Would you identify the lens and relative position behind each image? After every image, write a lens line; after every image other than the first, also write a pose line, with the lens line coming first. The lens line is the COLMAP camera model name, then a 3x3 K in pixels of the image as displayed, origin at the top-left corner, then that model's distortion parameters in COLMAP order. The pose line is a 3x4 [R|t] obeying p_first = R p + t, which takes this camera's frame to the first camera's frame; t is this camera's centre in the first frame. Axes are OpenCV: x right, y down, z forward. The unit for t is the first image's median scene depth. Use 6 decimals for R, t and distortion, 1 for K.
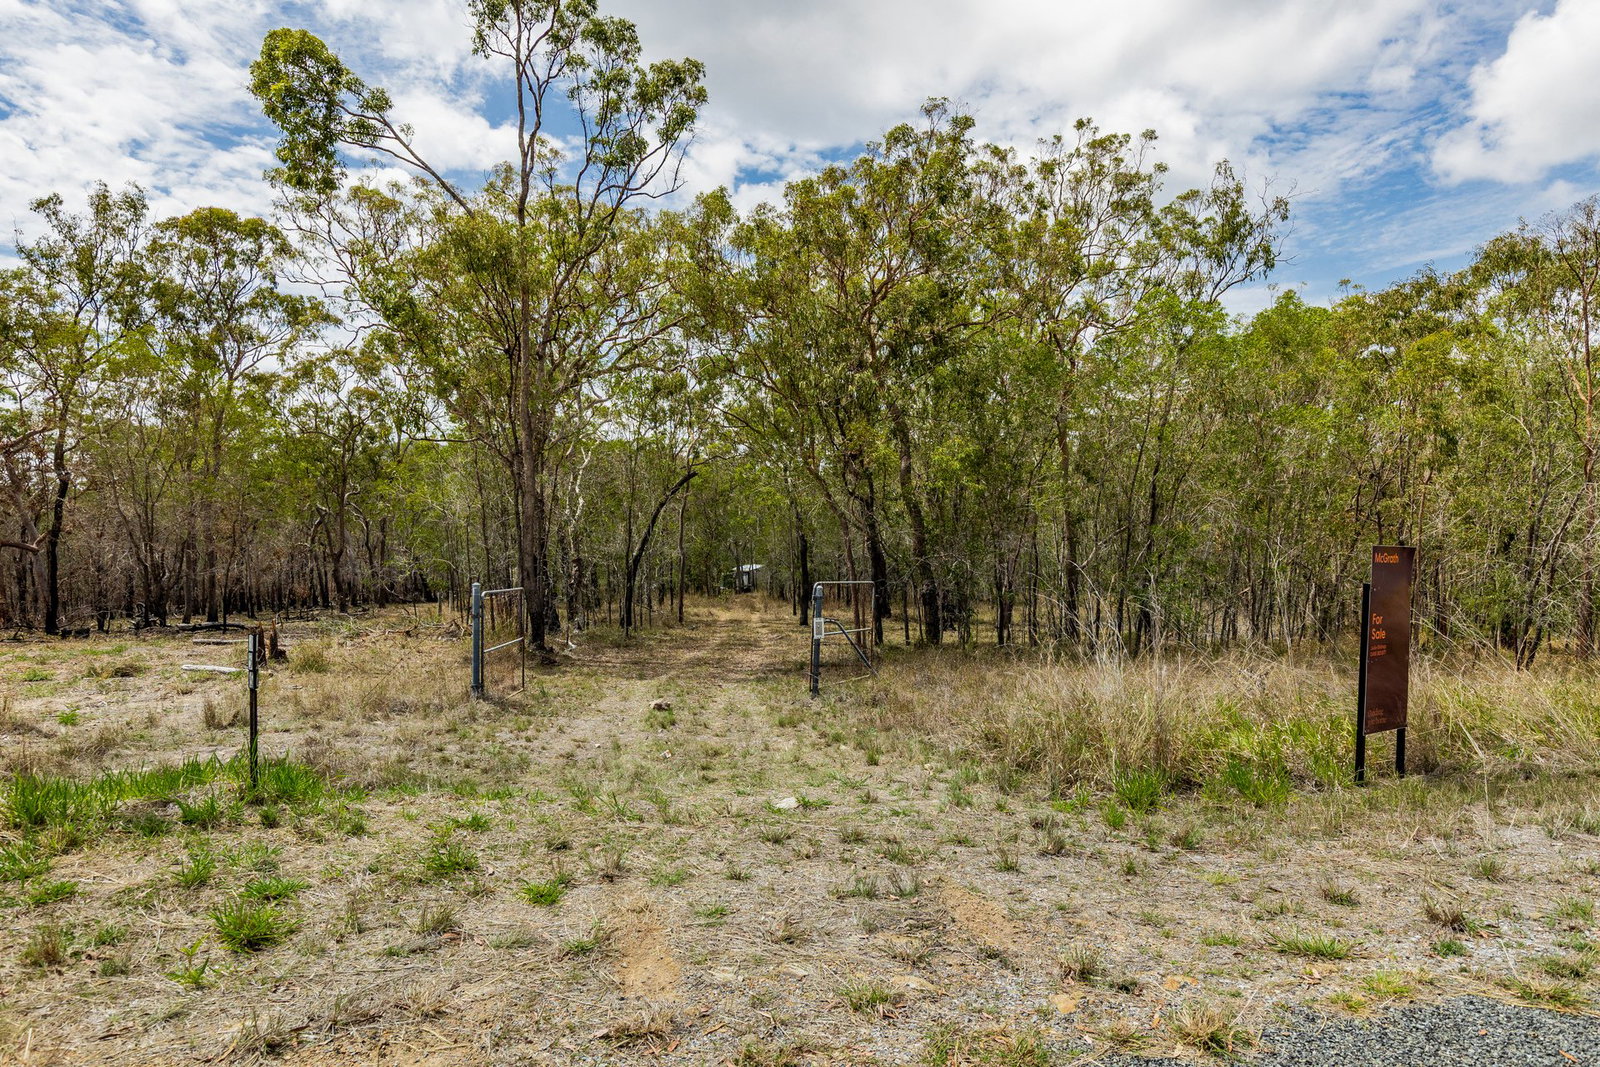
lens RADIAL K [[935.9, 0, 800.0], [0, 935.9, 533.5], [0, 0, 1]] dist [0.004851, -0.001258]
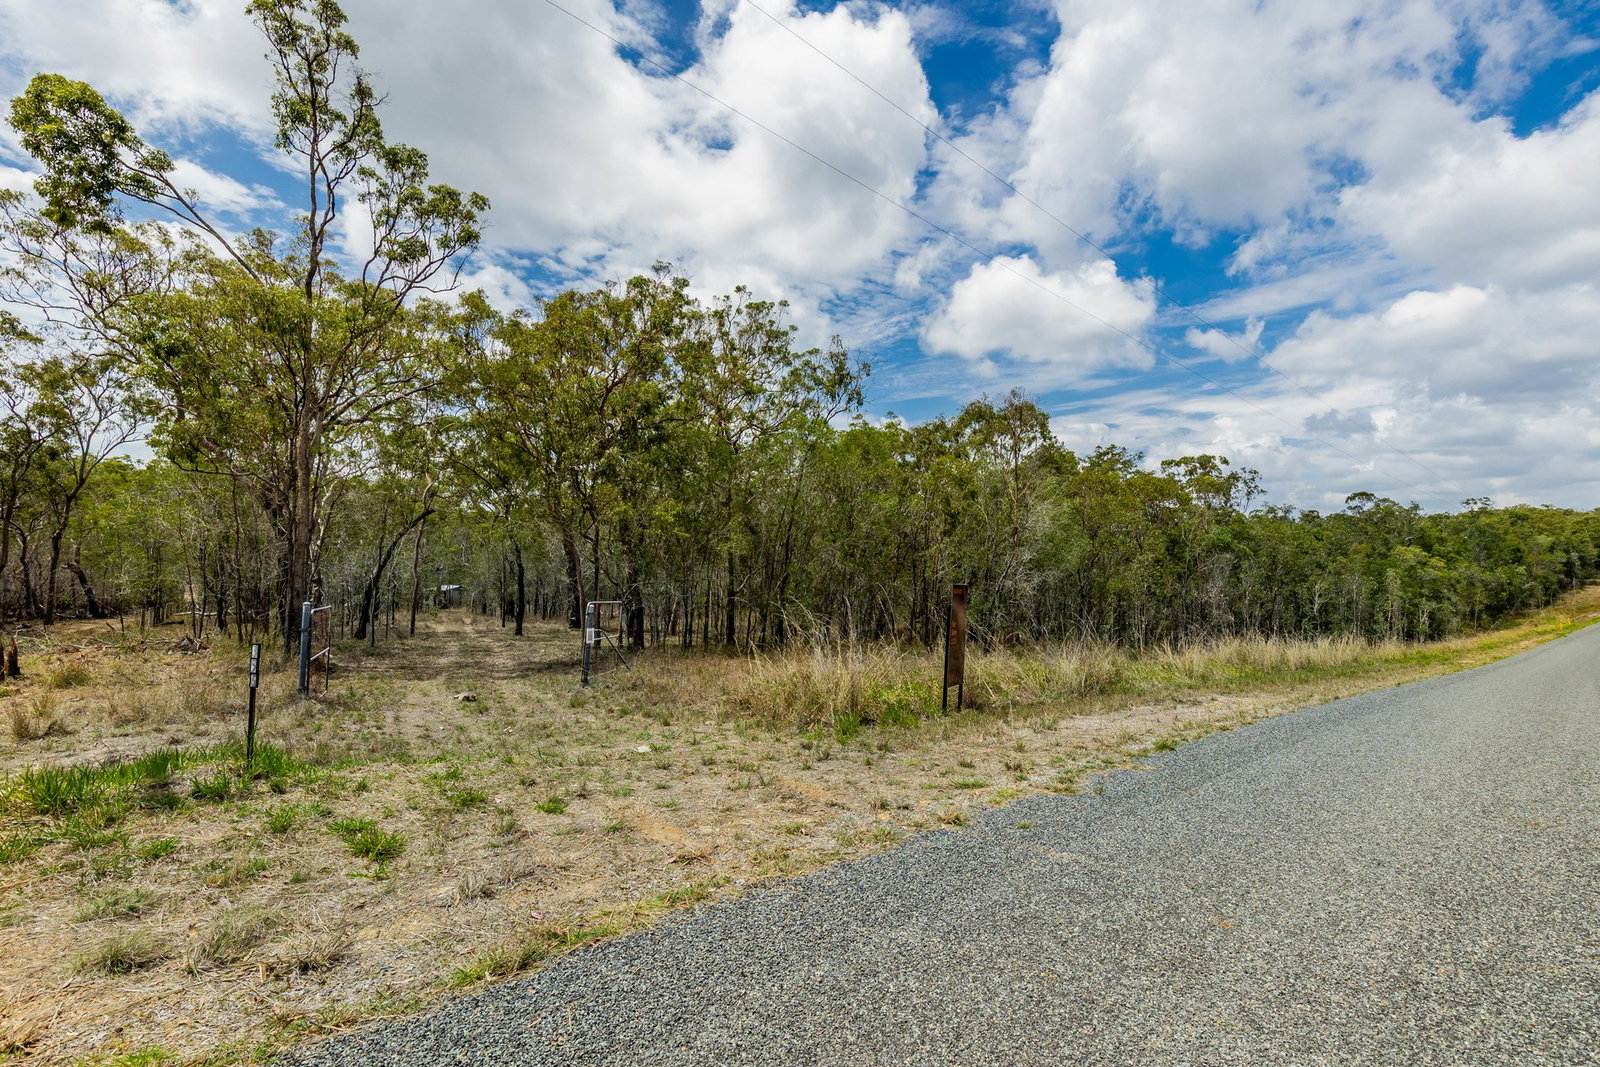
lens RADIAL K [[708.5, 0, 800.0], [0, 708.5, 533.5], [0, 0, 1]] dist [0.001536, -0.000122]
pose [[0.909787, 0.043113, 0.412830, -0.095845], [-0.025589, 0.998525, -0.047887, -0.004819], [-0.414286, 0.033003, 0.909548, -0.058068]]
